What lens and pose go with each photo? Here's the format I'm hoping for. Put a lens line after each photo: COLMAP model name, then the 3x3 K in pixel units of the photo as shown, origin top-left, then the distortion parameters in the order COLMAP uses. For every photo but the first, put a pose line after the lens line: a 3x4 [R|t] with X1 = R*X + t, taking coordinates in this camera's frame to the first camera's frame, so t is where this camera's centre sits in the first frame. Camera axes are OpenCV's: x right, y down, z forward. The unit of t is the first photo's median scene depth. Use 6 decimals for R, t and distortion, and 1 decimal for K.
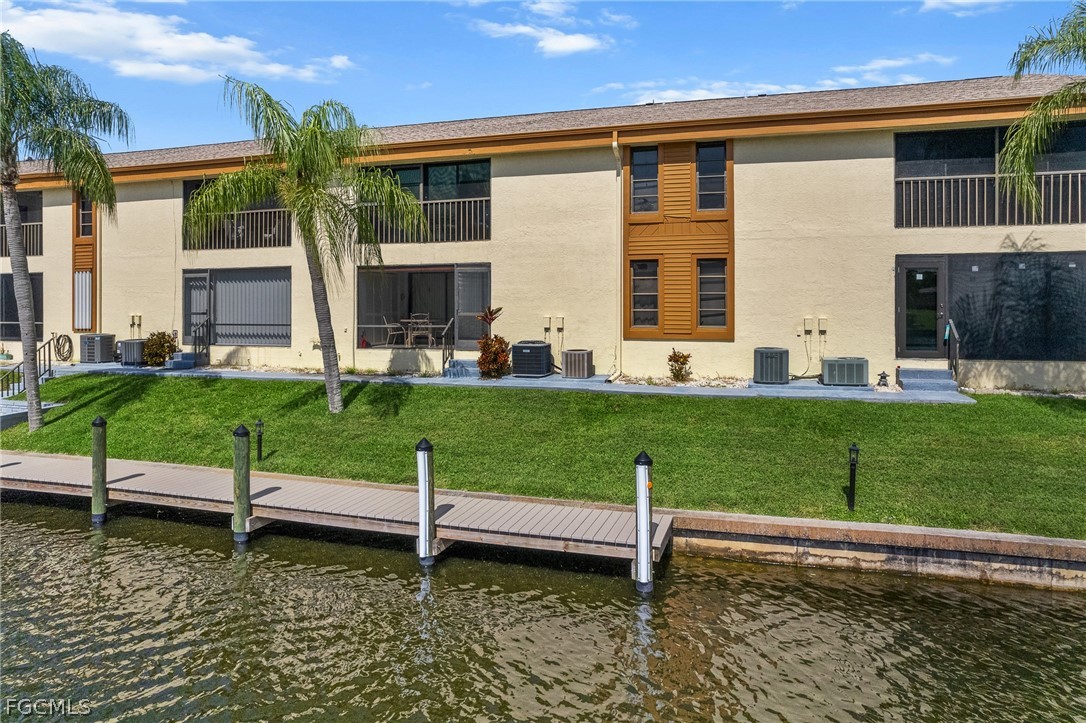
lens RADIAL K [[718.4, 0, 540.8], [0, 718.4, 276.7], [0, 0, 1]] dist [0.001806, 0.000120]
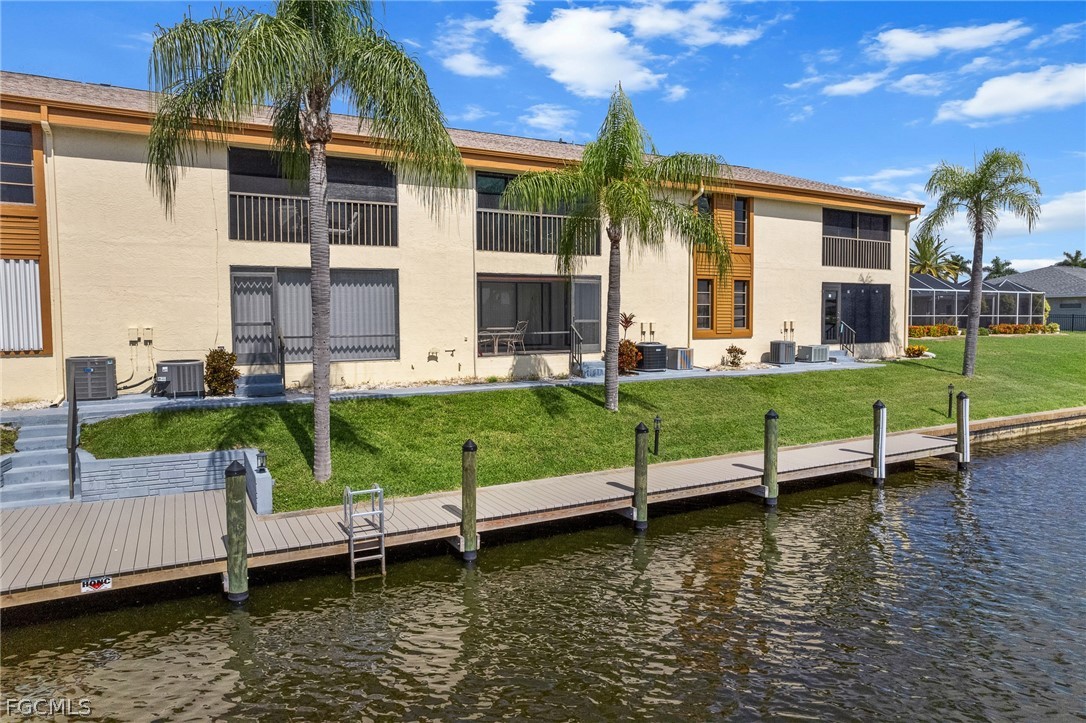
lens RADIAL K [[679.5, 0, 543.0], [0, 679.5, 361.5], [0, 0, 1]] dist [-0.019506, -0.002019]
pose [[0.694652, -0.051856, 0.717475, -0.922371], [-0.027144, 0.994798, 0.098180, 0.012893], [-0.718834, -0.087676, 0.689631, 0.313425]]
